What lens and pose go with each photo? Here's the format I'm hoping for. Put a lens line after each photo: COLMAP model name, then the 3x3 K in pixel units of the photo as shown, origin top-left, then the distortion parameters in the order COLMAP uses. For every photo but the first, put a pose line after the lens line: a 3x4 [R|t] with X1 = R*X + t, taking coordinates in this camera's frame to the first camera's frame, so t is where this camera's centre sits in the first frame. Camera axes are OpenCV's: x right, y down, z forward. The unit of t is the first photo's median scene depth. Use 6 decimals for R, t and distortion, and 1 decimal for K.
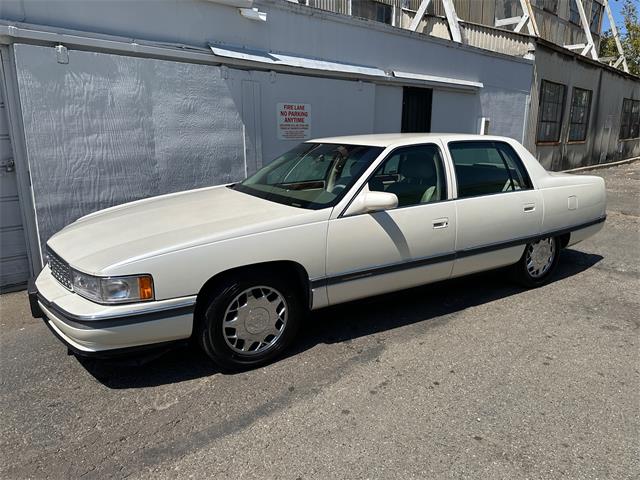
lens RADIAL K [[446.3, 0, 315.9], [0, 446.3, 239.4], [0, 0, 1]] dist [0.063371, -0.087371]
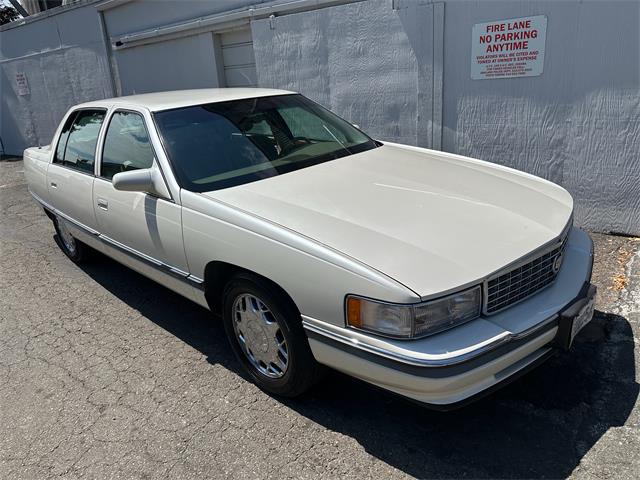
lens RADIAL K [[452.9, 0, 320.0], [0, 452.9, 240.0], [0, 0, 1]] dist [0.024331, -0.037210]
pose [[0.114993, 0.333472, -0.935720, 0.776516], [-0.165954, 0.935180, 0.312885, -0.206169], [0.979406, 0.119307, 0.162880, 0.820378]]
